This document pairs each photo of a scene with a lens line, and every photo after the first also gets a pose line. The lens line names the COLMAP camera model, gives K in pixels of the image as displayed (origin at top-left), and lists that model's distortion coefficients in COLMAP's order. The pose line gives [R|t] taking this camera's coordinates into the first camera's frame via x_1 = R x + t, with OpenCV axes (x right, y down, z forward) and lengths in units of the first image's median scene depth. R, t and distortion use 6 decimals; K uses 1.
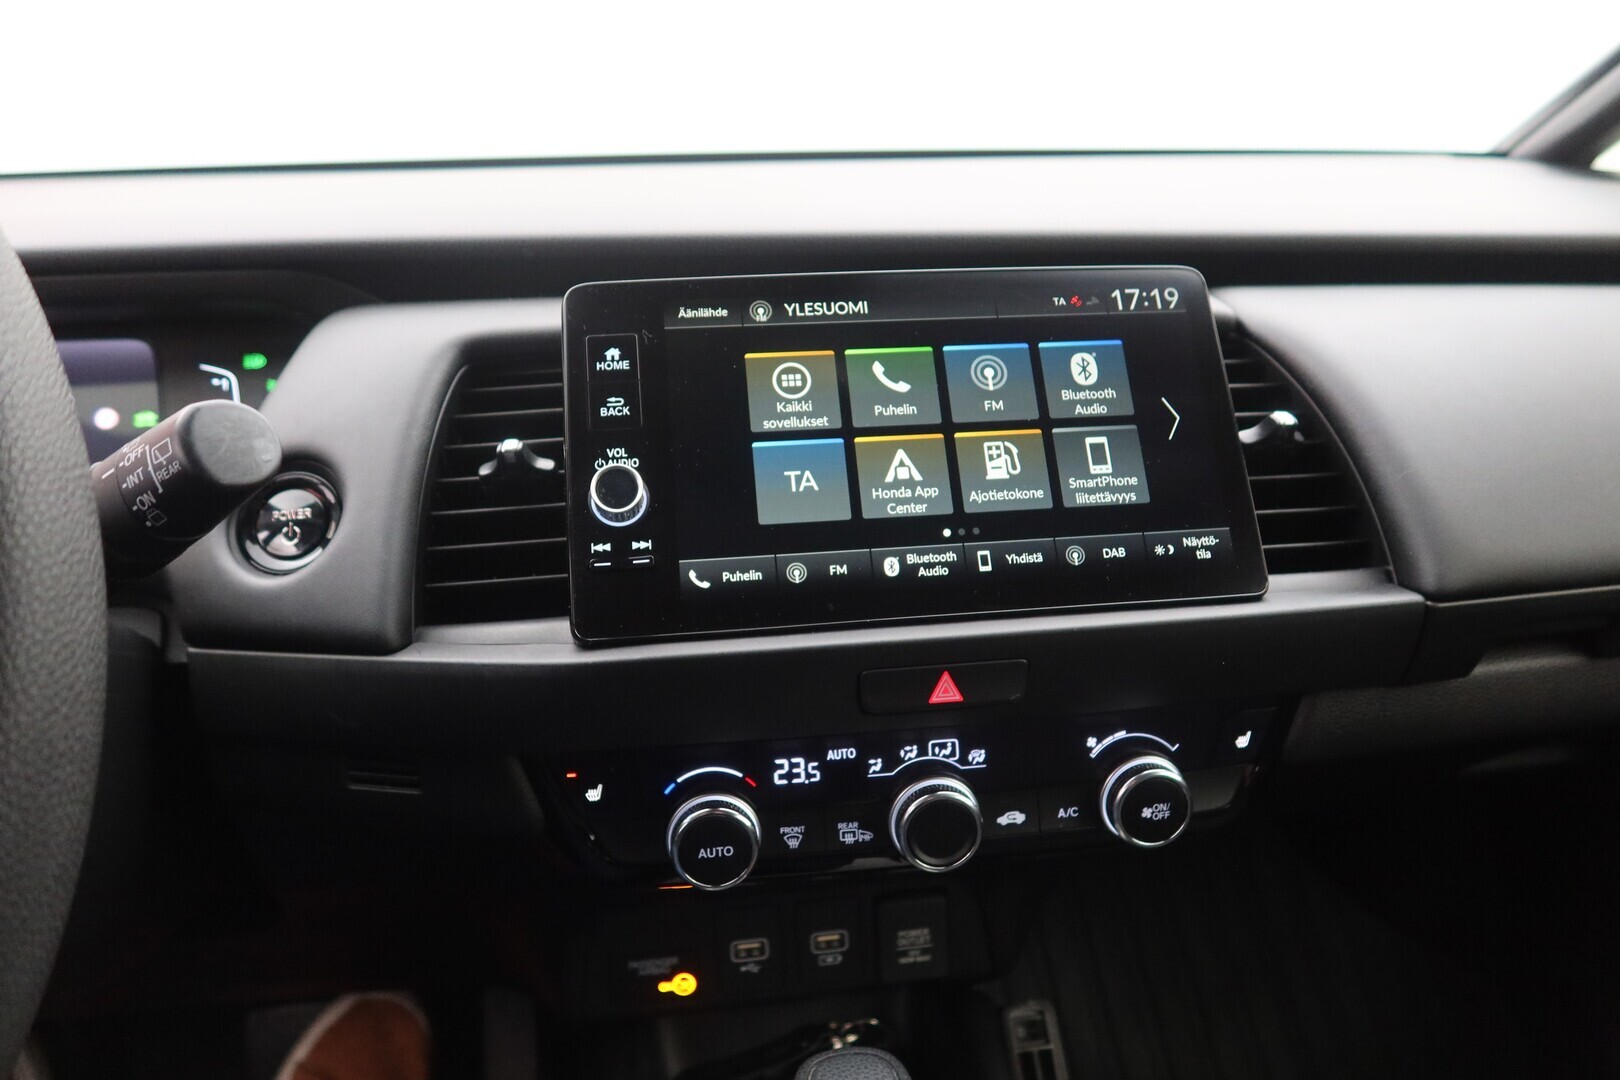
lens RADIAL K [[1038.5, 0, 810.0], [0, 1038.5, 540.0], [0, 0, 1]] dist [-0.000808, -0.000192]
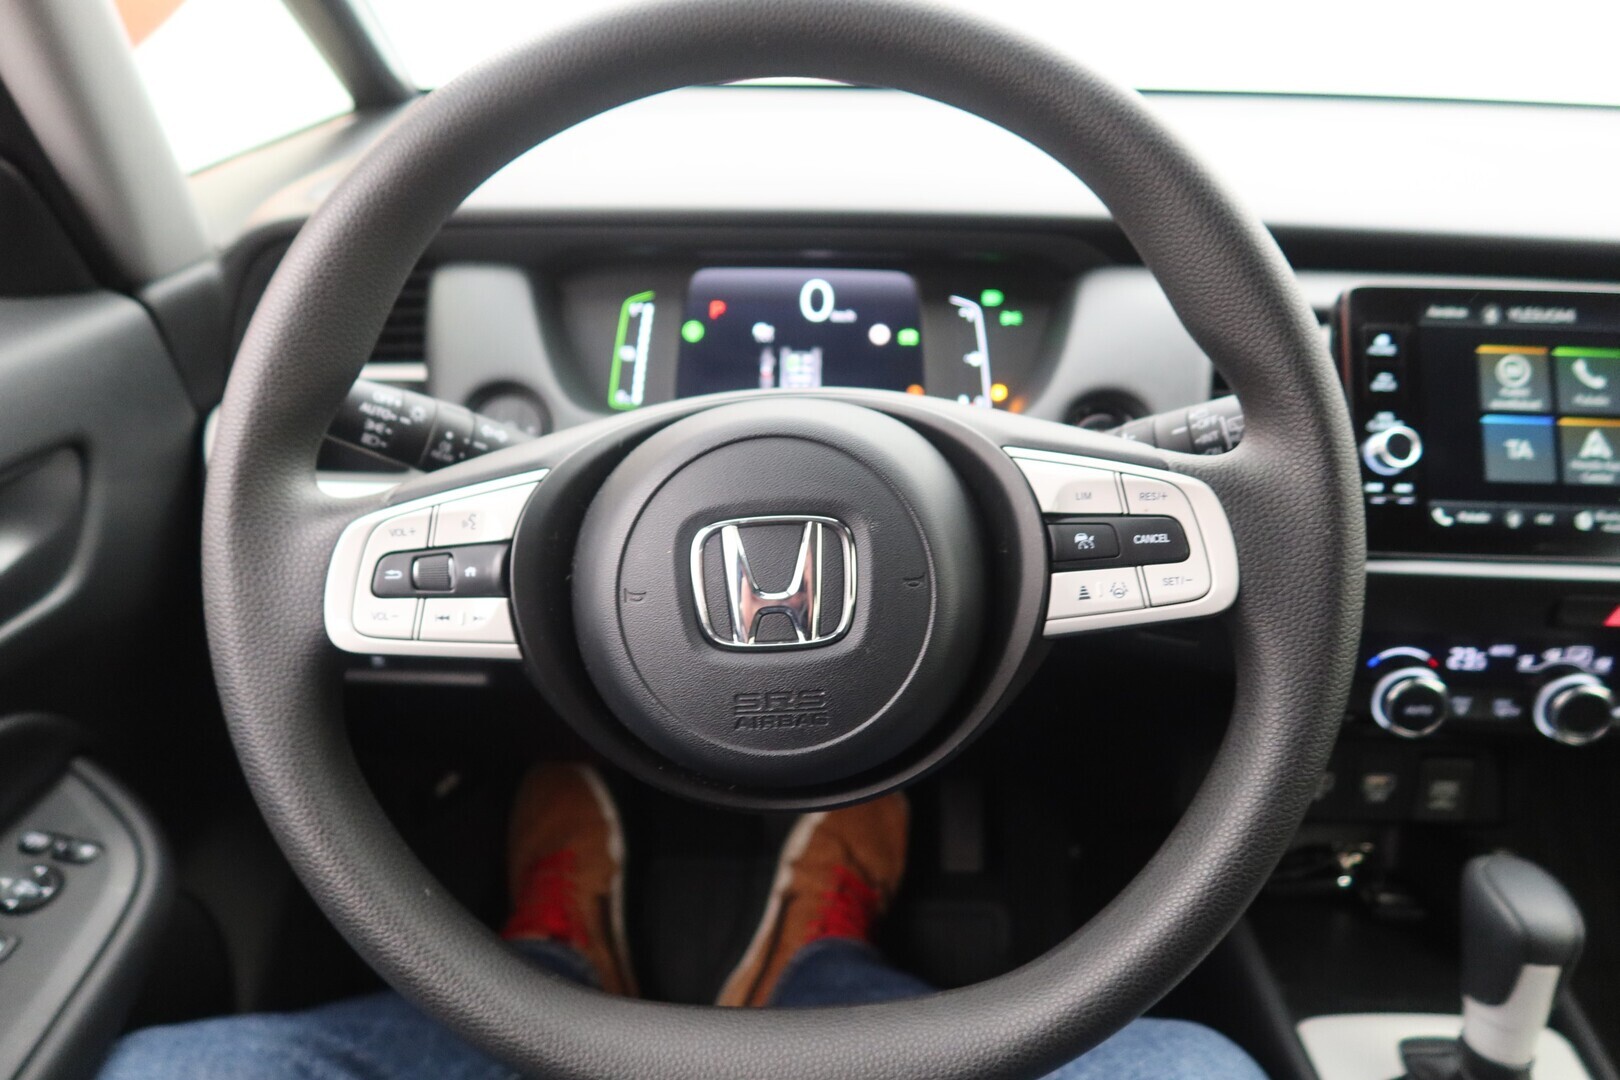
lens RADIAL K [[1026.6, 0, 810.0], [0, 1026.6, 540.0], [0, 0, 1]] dist [-0.029321, -0.000524]
pose [[0.986227, 0.101849, -0.130320, -0.715675], [-0.083194, 0.986457, 0.141355, -0.049729], [0.142952, -0.128566, 0.981344, -0.416781]]
